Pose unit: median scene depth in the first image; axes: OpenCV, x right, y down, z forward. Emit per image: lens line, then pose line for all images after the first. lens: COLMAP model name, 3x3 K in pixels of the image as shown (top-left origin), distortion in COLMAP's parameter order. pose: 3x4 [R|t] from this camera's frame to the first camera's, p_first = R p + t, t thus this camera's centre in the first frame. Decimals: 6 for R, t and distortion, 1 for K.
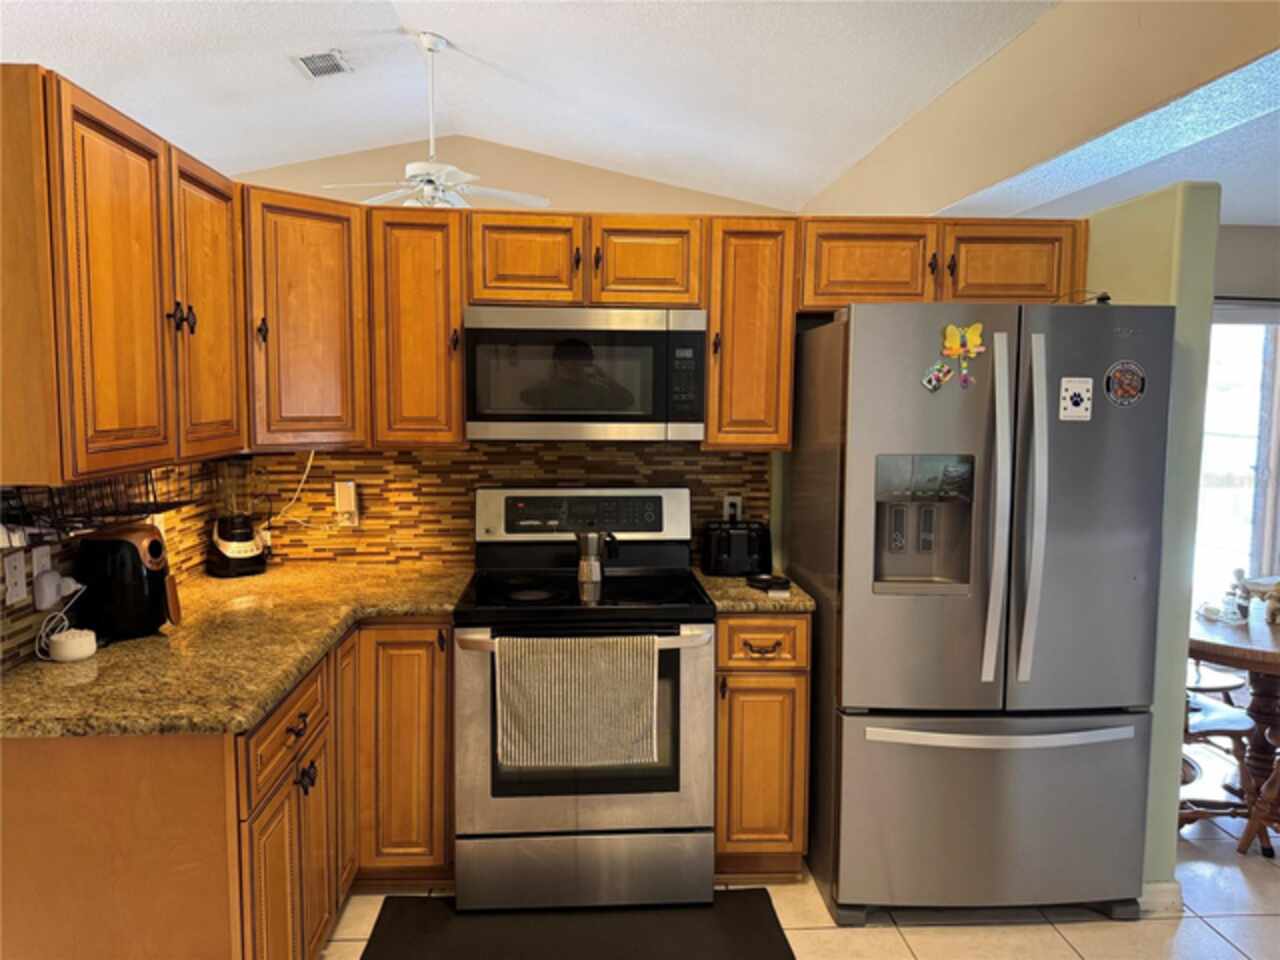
lens RADIAL K [[906.0, 0, 633.5], [0, 906.0, 470.3], [0, 0, 1]] dist [0.108120, -0.169033]
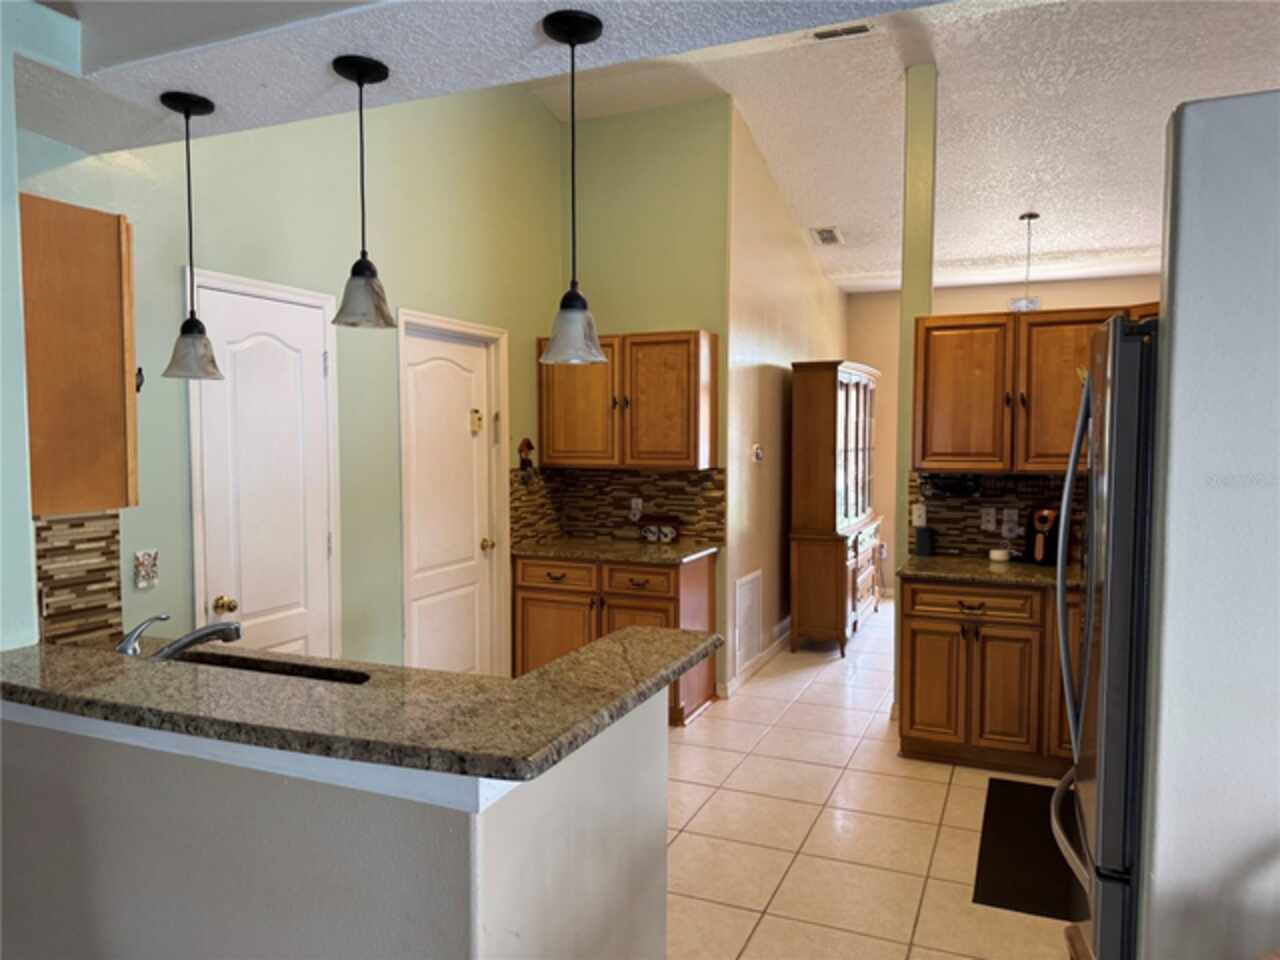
lens RADIAL K [[906.1, 0, 640.0], [0, 906.1, 480.0], [0, 0, 1]] dist [0.112134, -0.160507]
pose [[-0.464026, 0.043677, -0.884744, 1.215528], [-0.079619, 0.992685, 0.090764, -0.078370], [0.882236, 0.112560, -0.457154, 0.920221]]
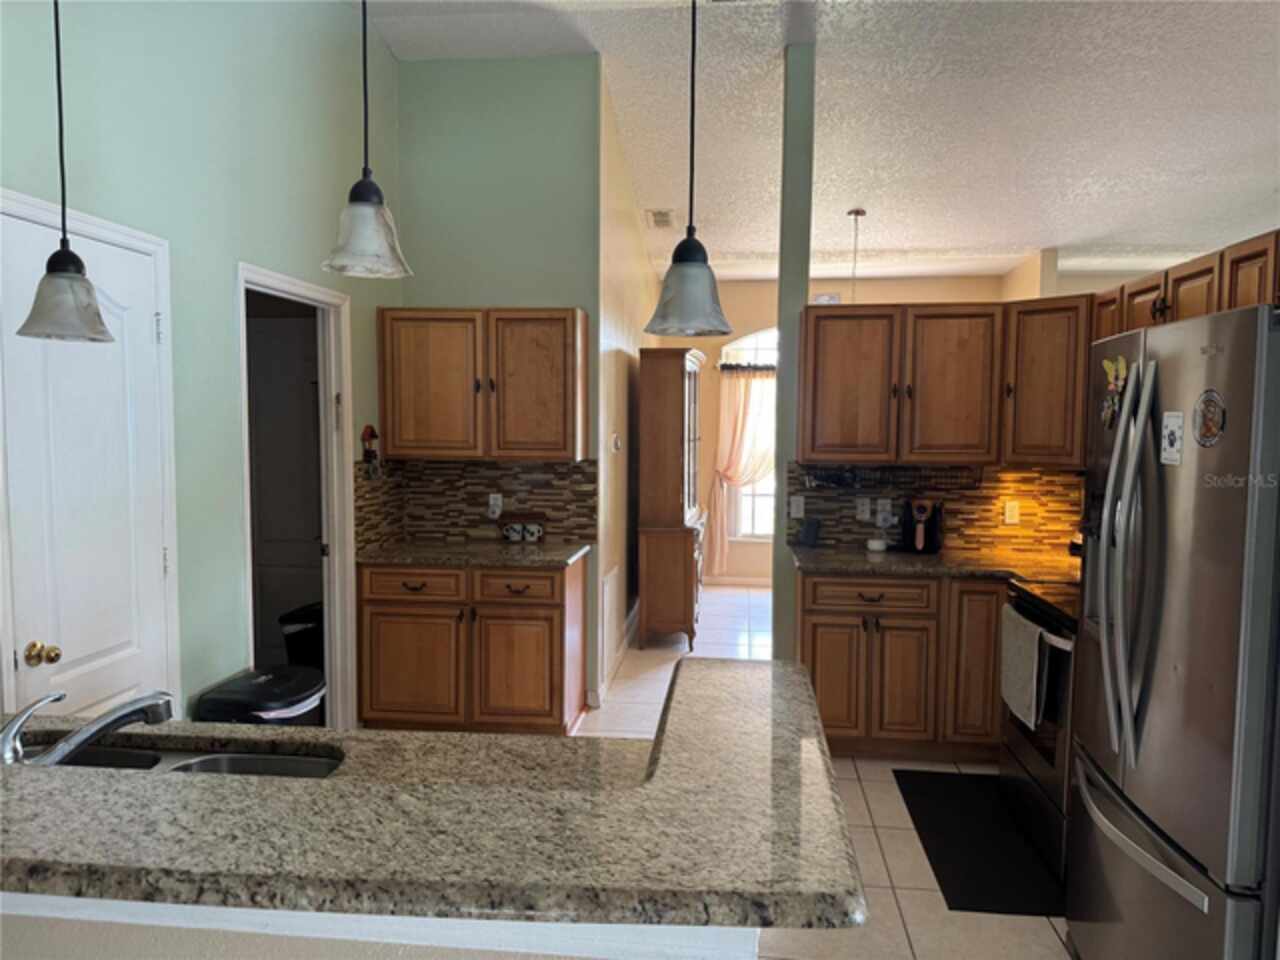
lens RADIAL K [[902.8, 0, 640.0], [0, 902.8, 480.0], [0, 0, 1]] dist [0.089476, -0.100555]
pose [[-0.178579, 0.060761, -0.982048, 1.156611], [-0.096189, 0.992232, 0.078882, -0.052914], [0.979213, 0.108549, -0.171347, 0.613037]]
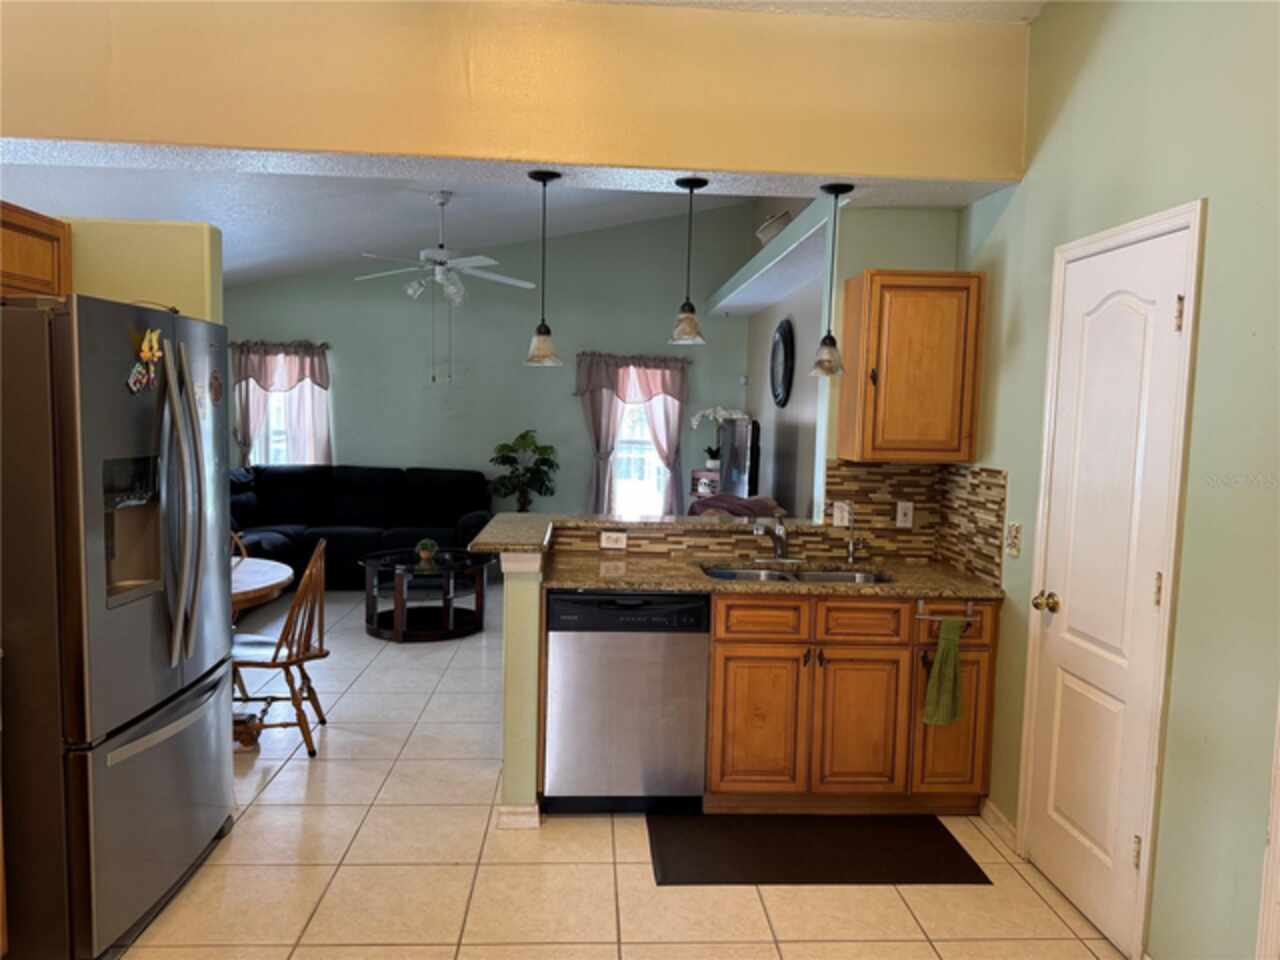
lens RADIAL K [[906.1, 0, 640.0], [0, 906.1, 480.0], [0, 0, 1]] dist [0.112134, -0.160507]
pose [[0.010667, -0.083256, 0.996471, -0.607496], [0.061726, 0.994682, 0.082445, -0.037091], [-0.998036, 0.060629, 0.015750, 0.405384]]
